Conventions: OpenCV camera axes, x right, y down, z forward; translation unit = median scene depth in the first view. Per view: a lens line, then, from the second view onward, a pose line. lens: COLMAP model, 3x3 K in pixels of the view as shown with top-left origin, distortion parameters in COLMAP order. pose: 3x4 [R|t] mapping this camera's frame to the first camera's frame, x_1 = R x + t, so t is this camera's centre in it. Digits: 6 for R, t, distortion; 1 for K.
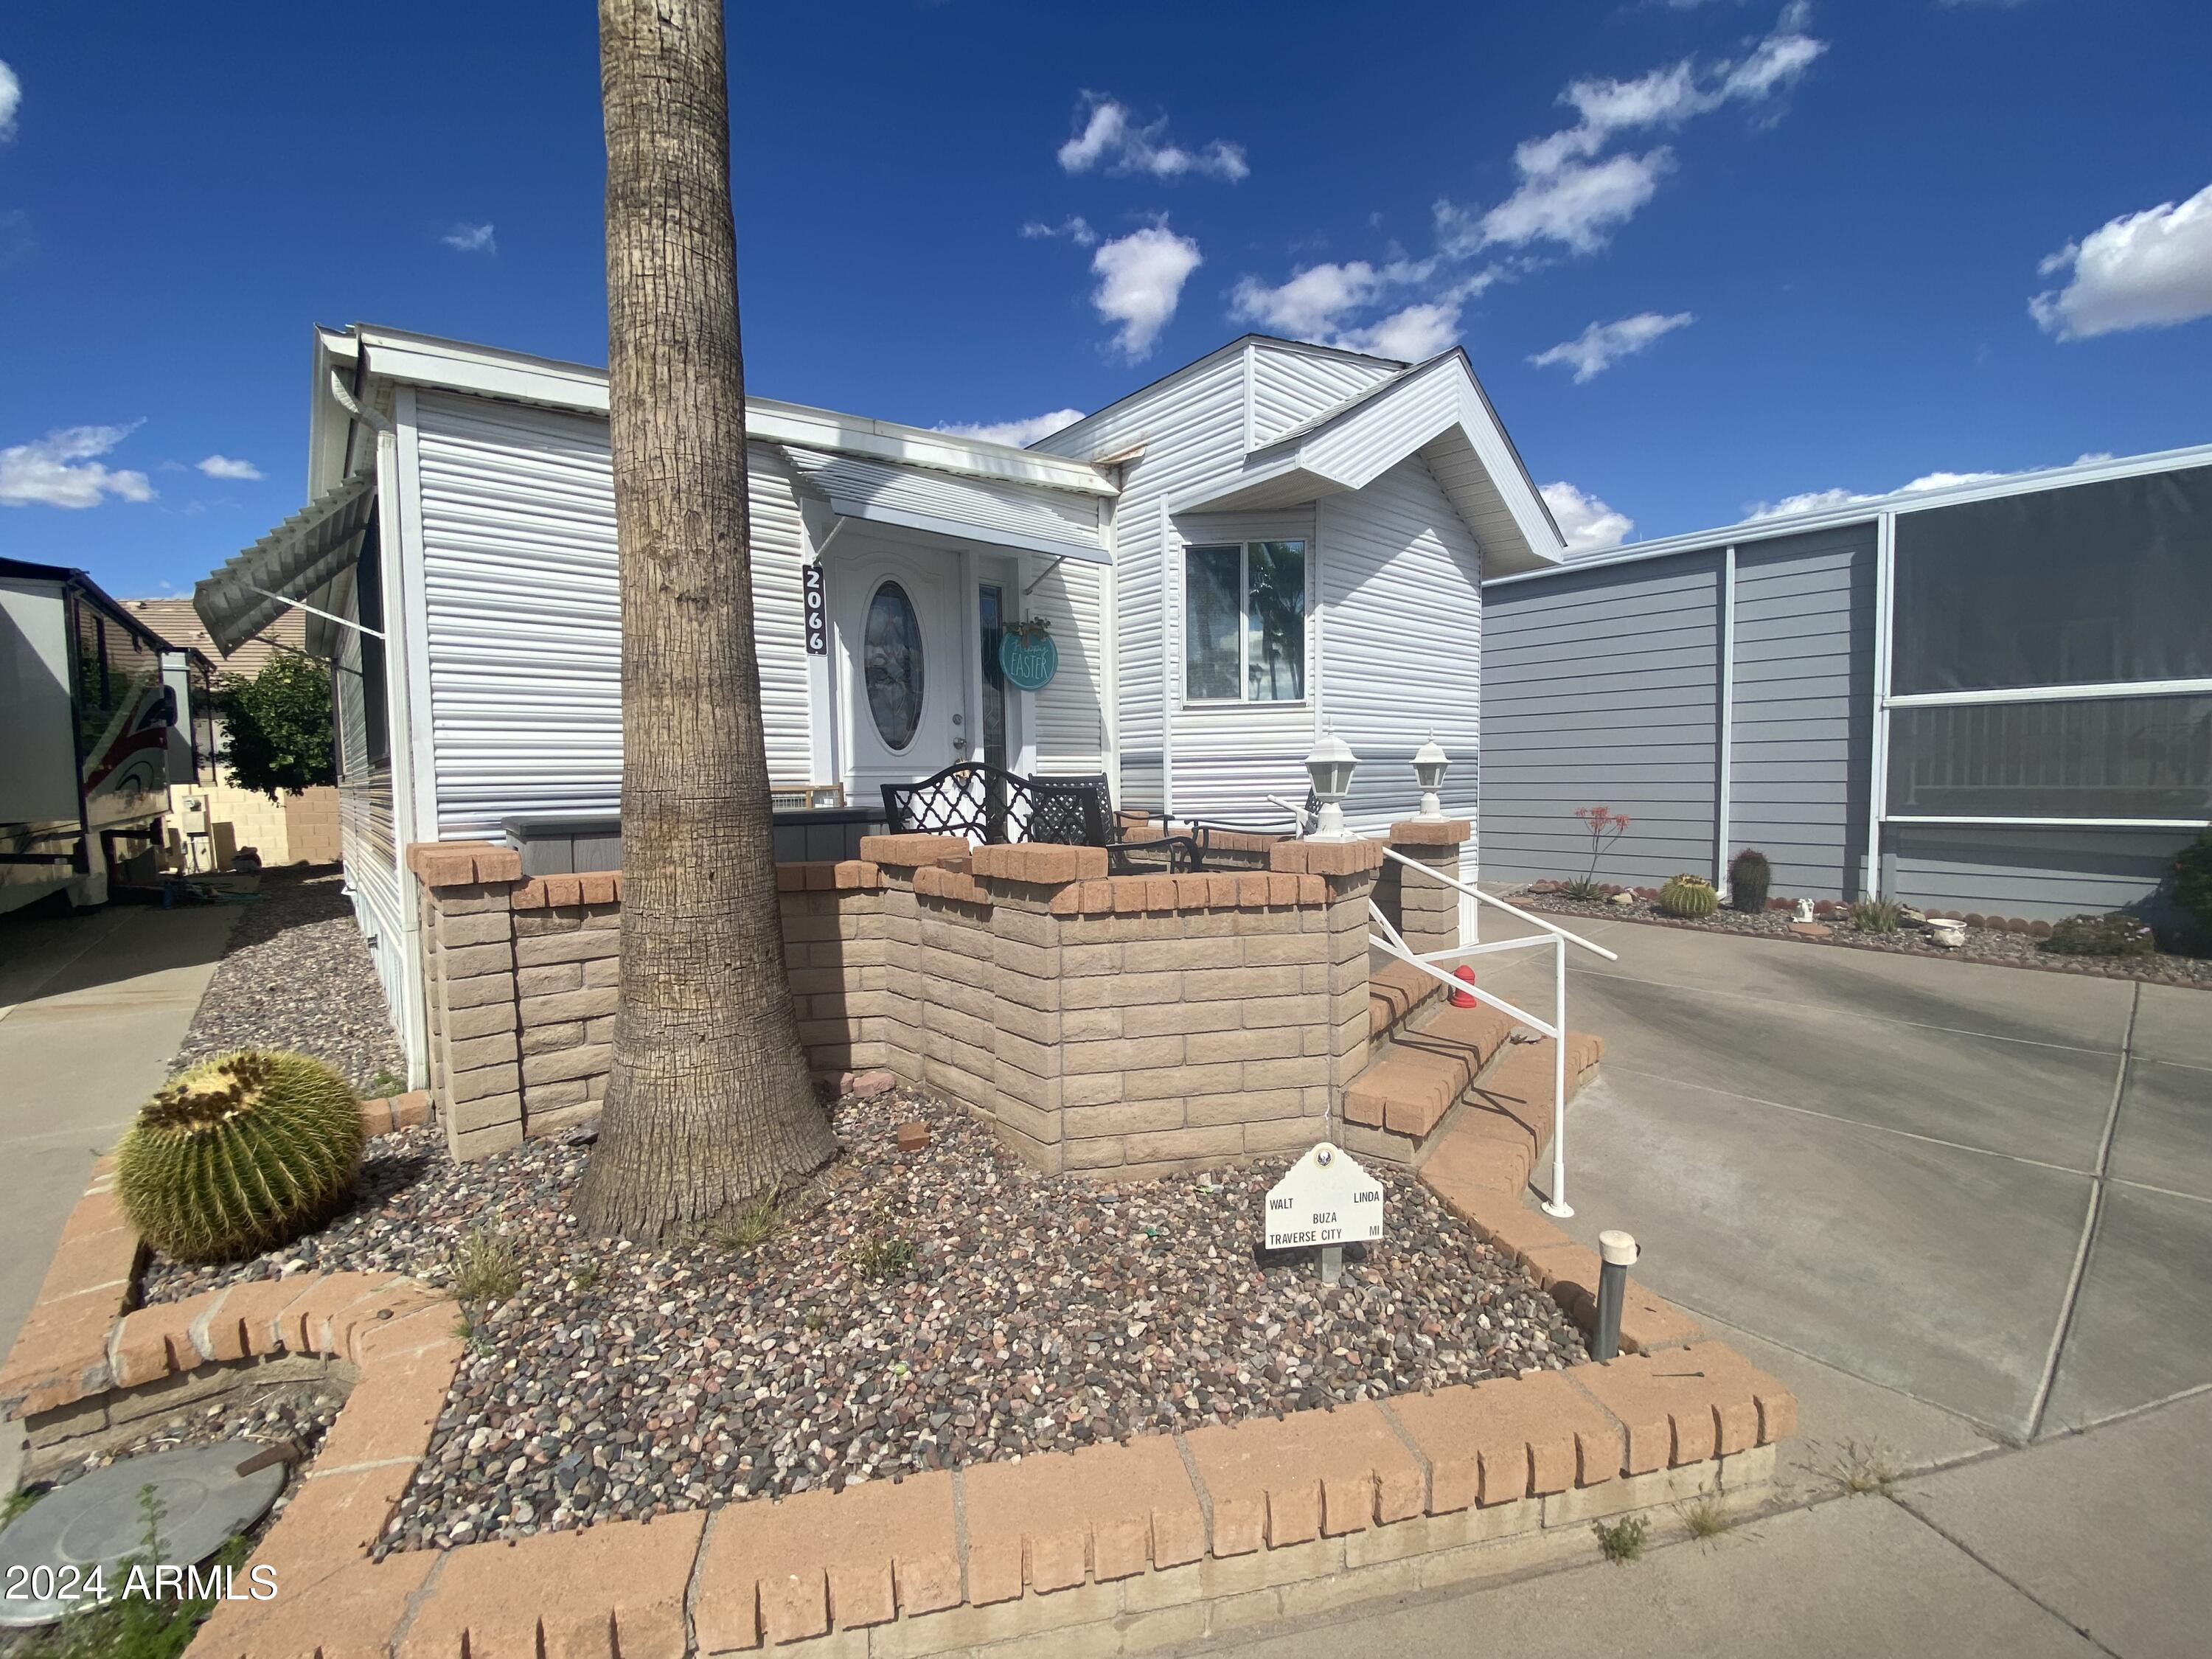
lens RADIAL K [[898.2, 0, 1110.0], [0, 898.2, 824.5], [0, 0, 1]] dist [0.012981, -0.013470]
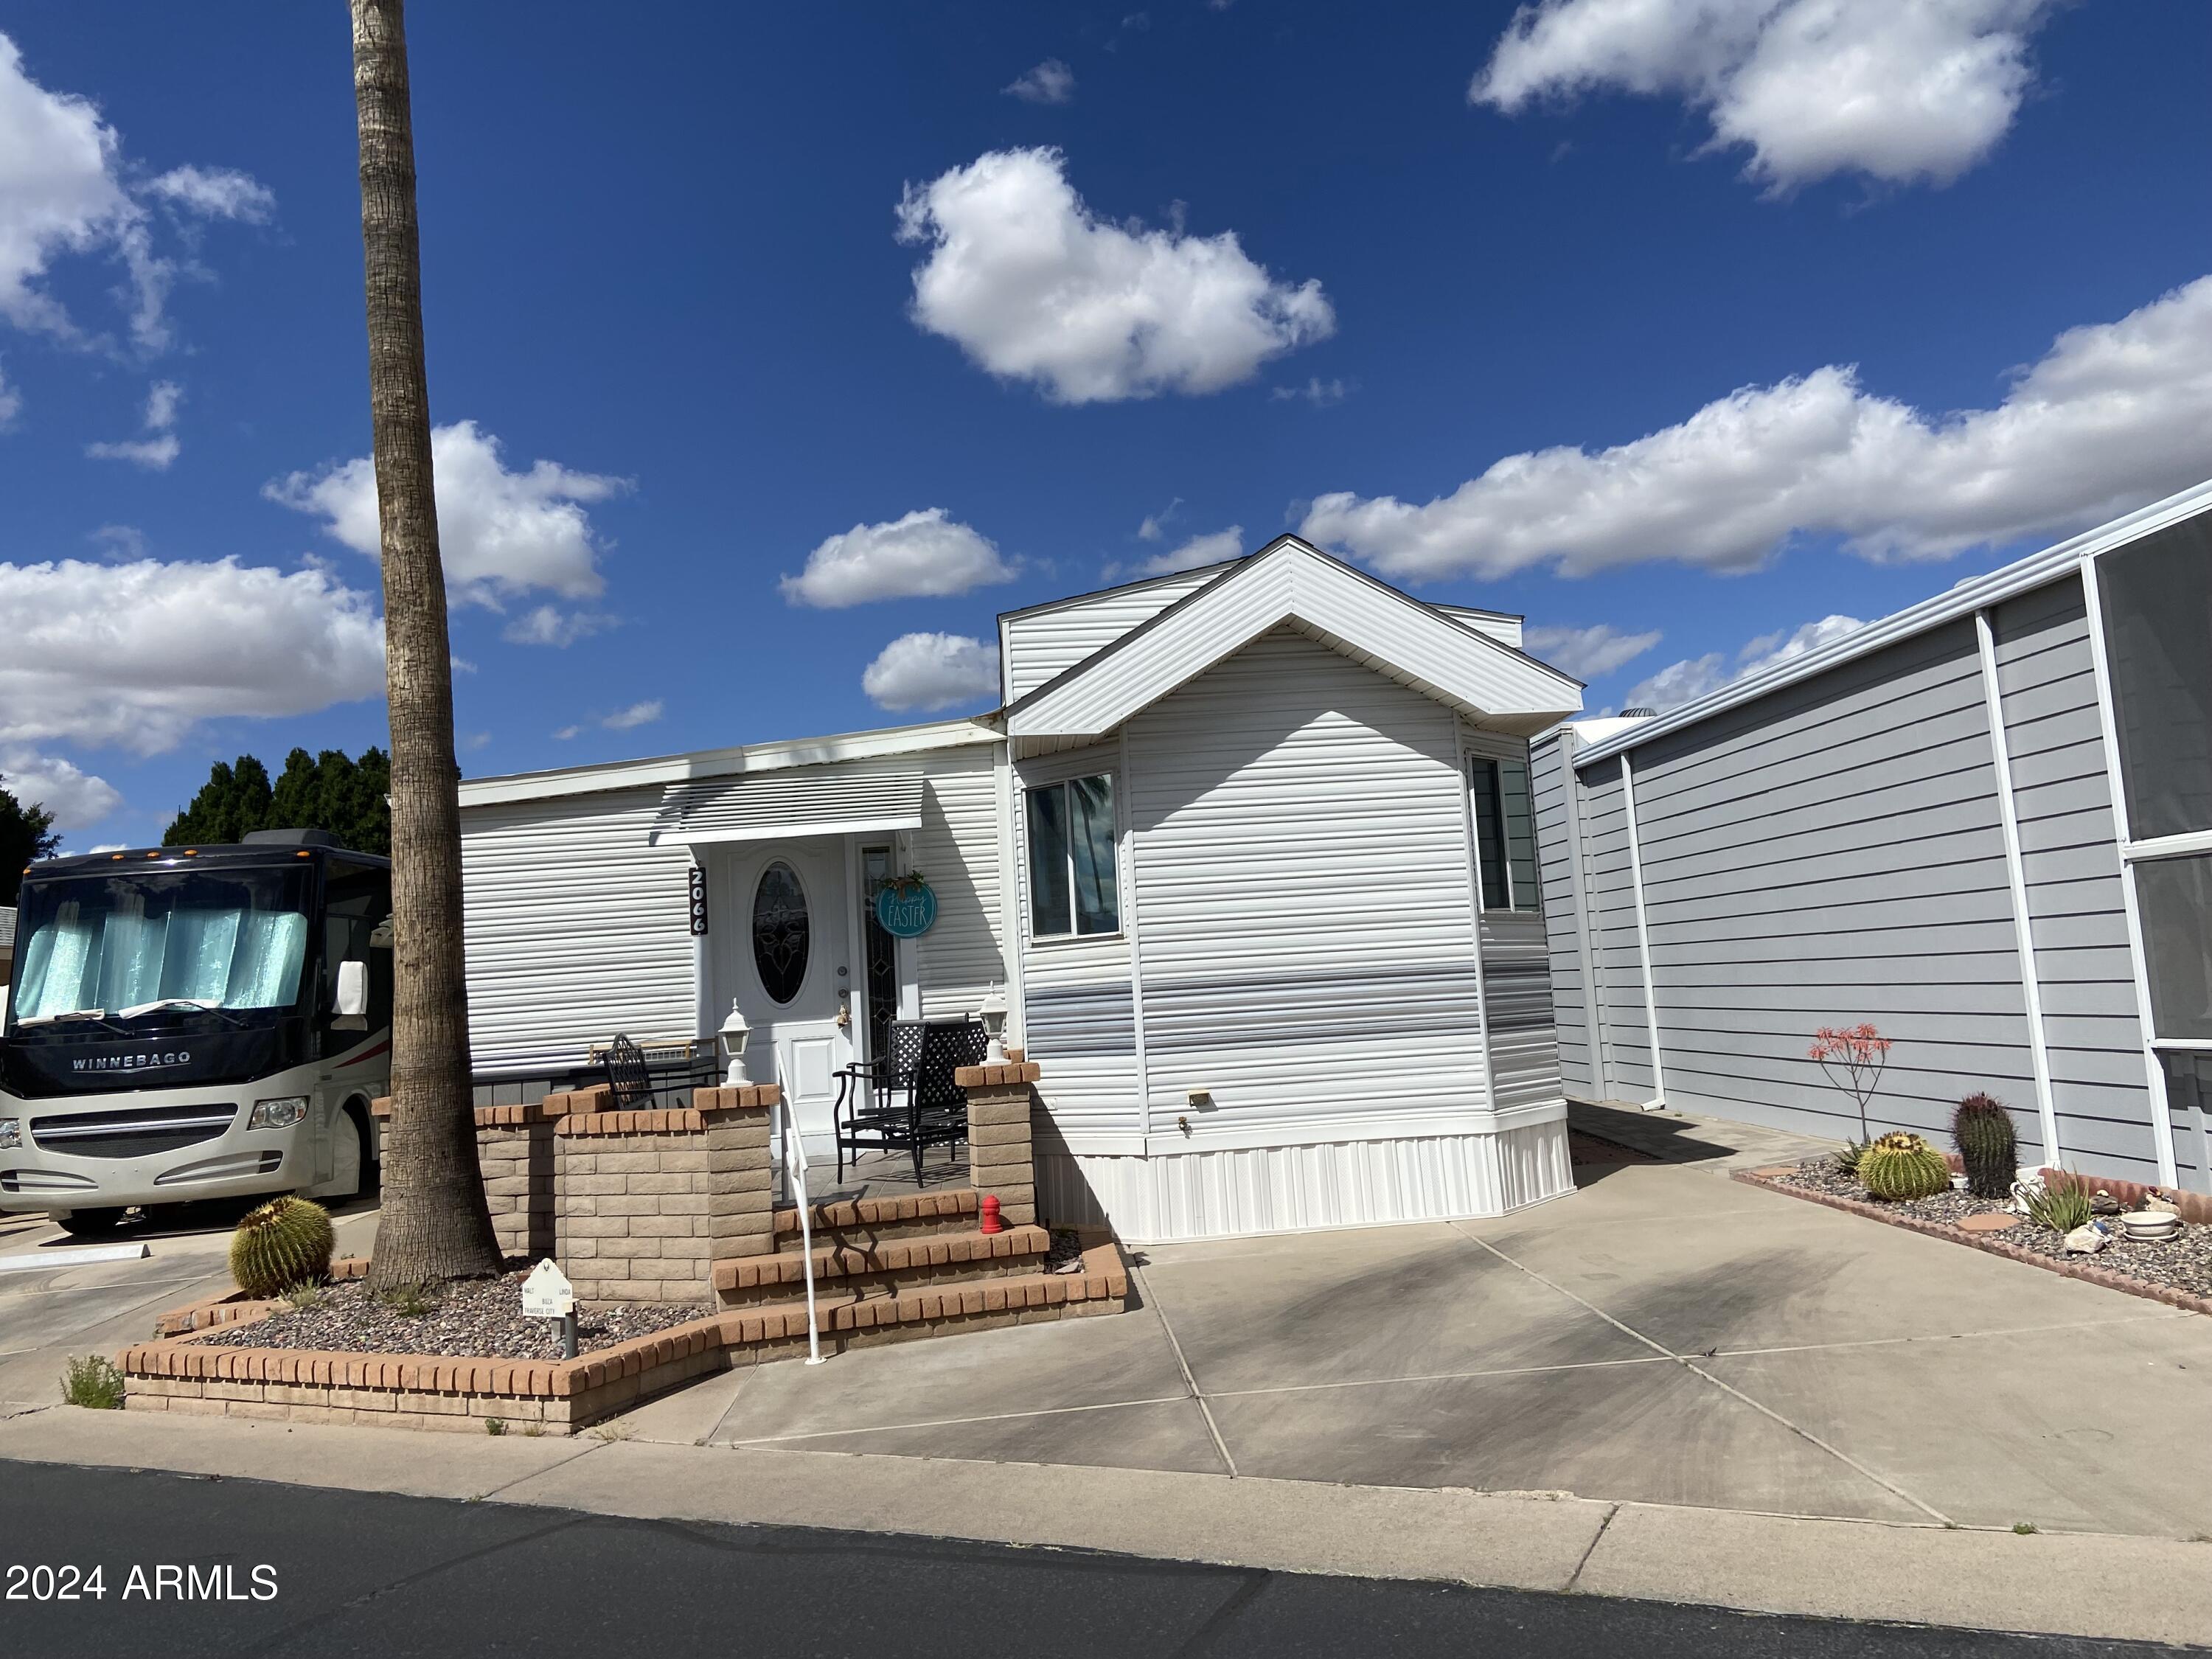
lens RADIAL K [[1682.2, 0, 1136.9], [0, 1682.2, 791.3], [0, 0, 1]] dist [0.085595, -0.101675]
pose [[0.795911, -0.104627, -0.596305, 2.698018], [0.018380, 0.988676, -0.148939, -0.038419], [0.605135, 0.107582, 0.788820, -0.892751]]
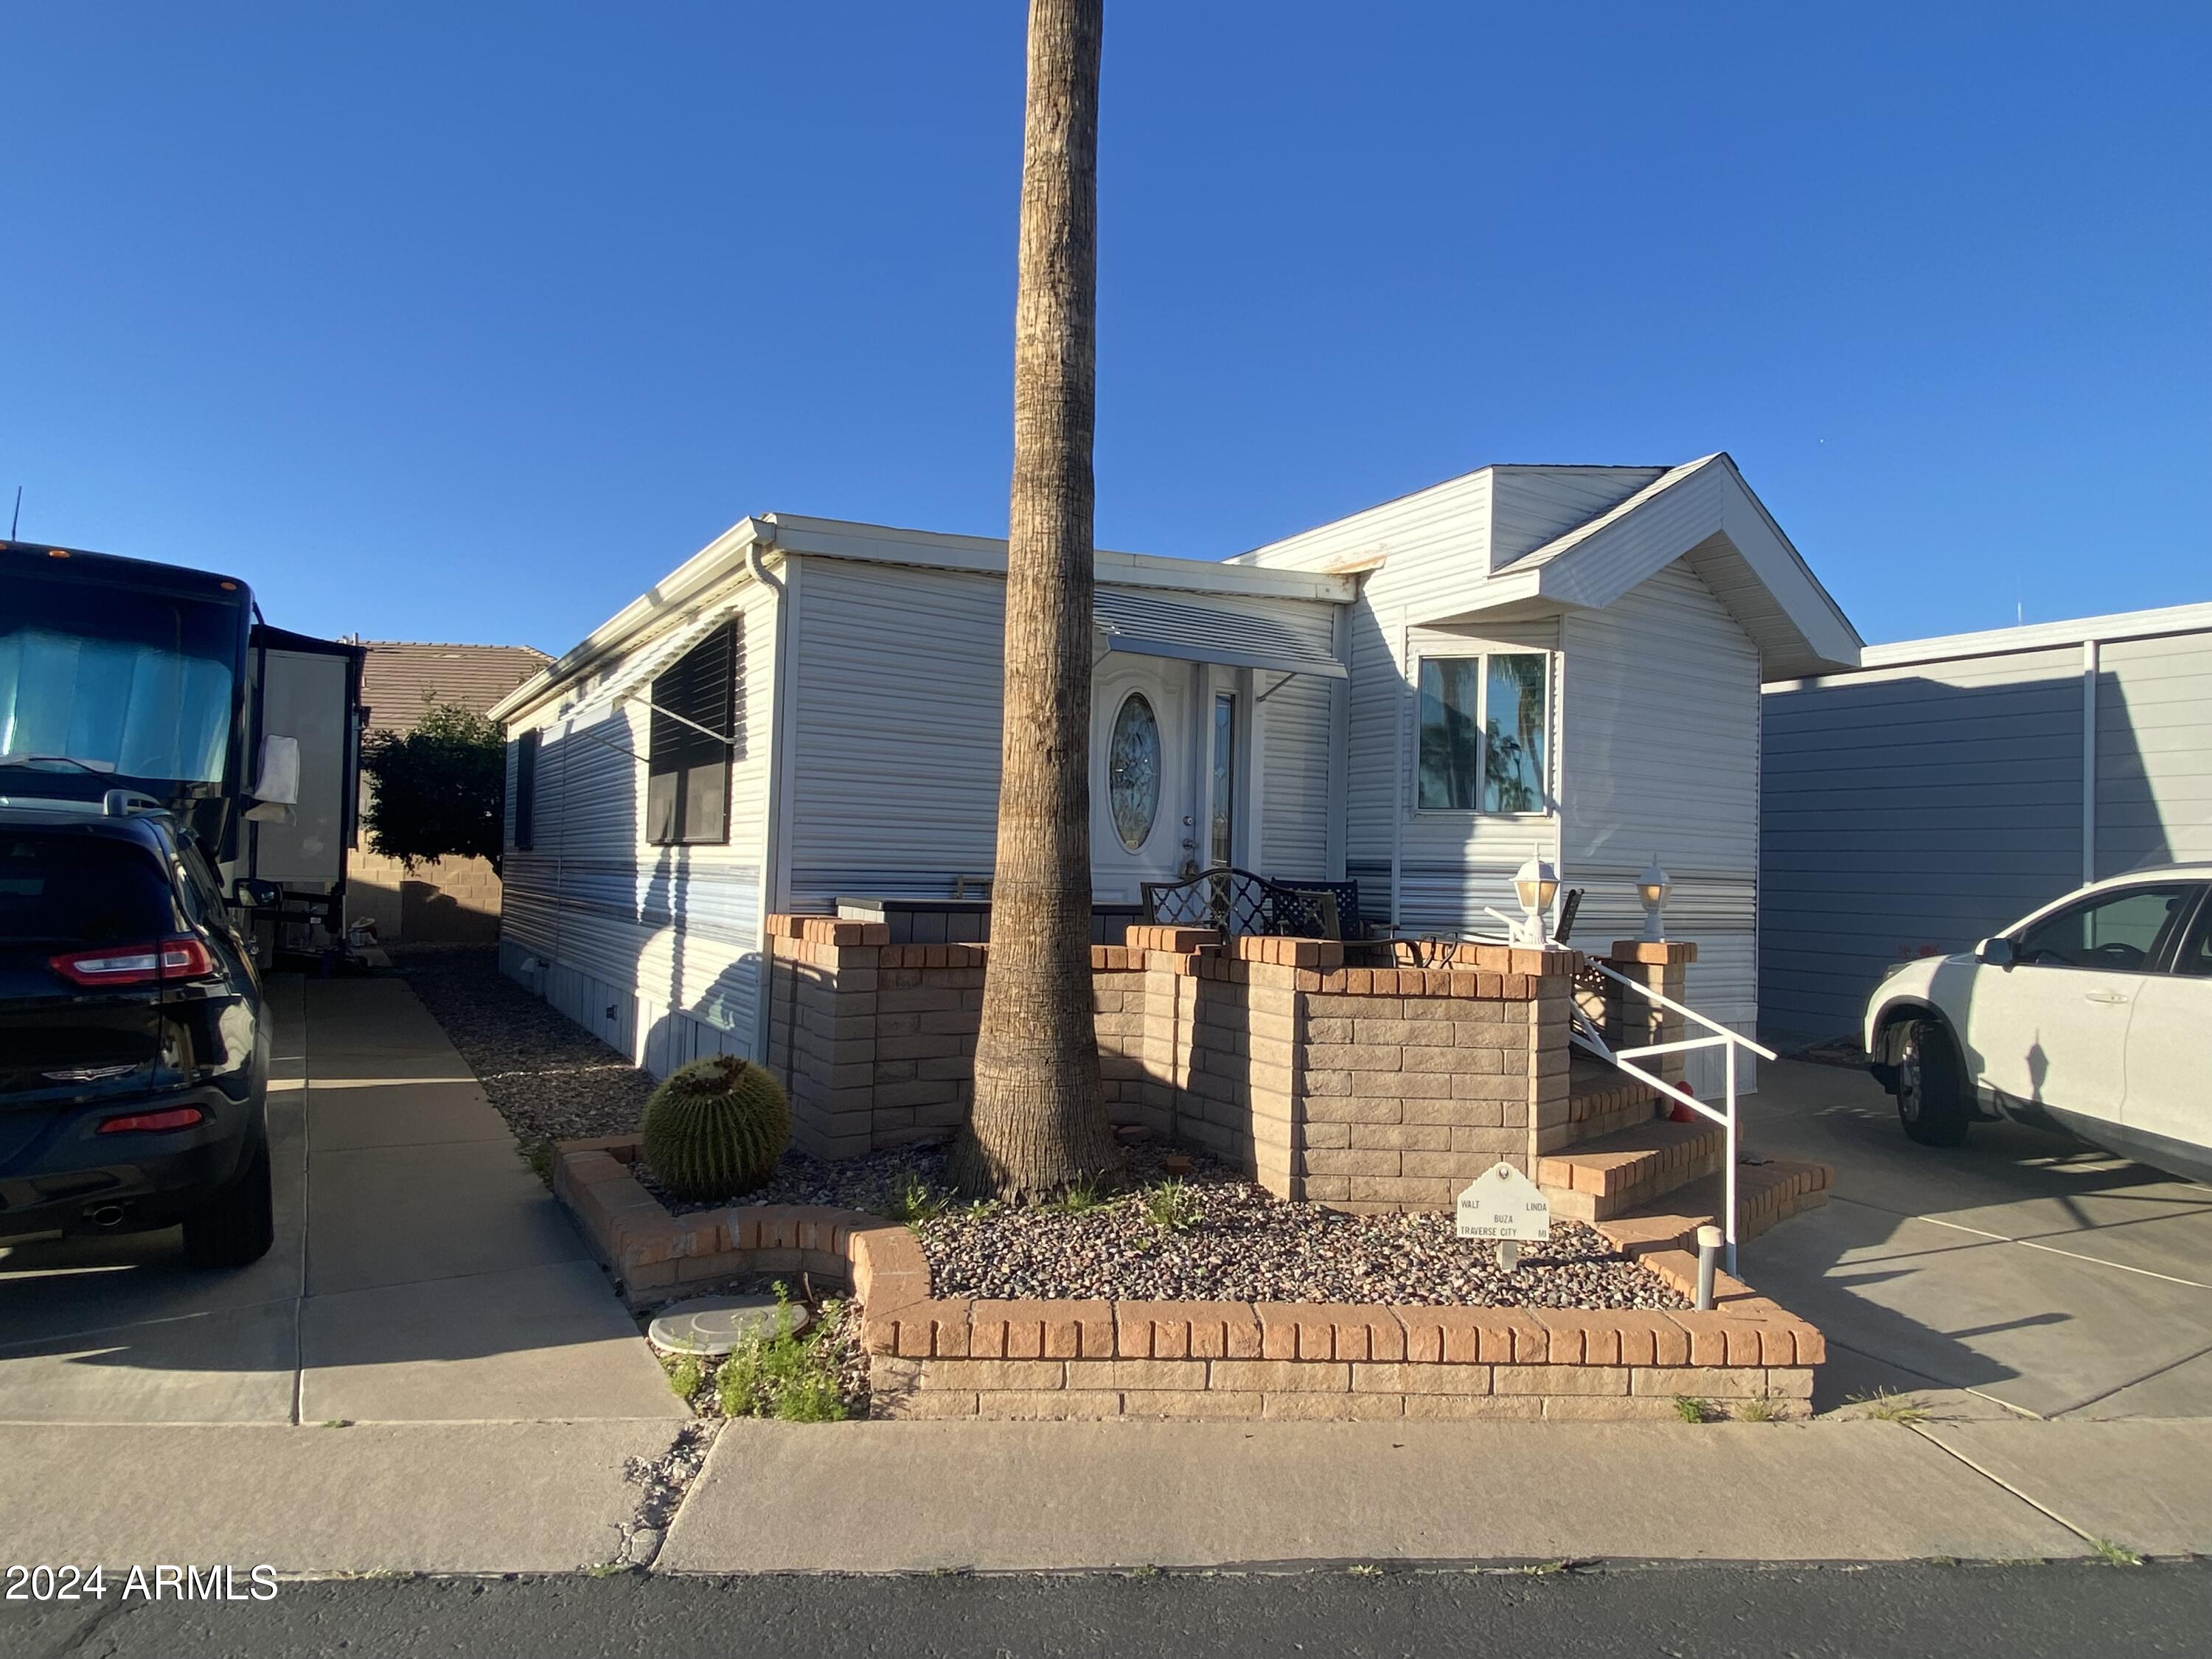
lens RADIAL K [[1242.1, 0, 1113.7], [0, 1242.1, 835.9], [0, 0, 1]] dist [0.034073, -0.015515]
pose [[0.986451, 0.038032, -0.159589, -0.050957], [-0.051390, 0.995435, -0.080427, 0.034686], [0.155801, 0.087538, 0.983902, -0.807142]]
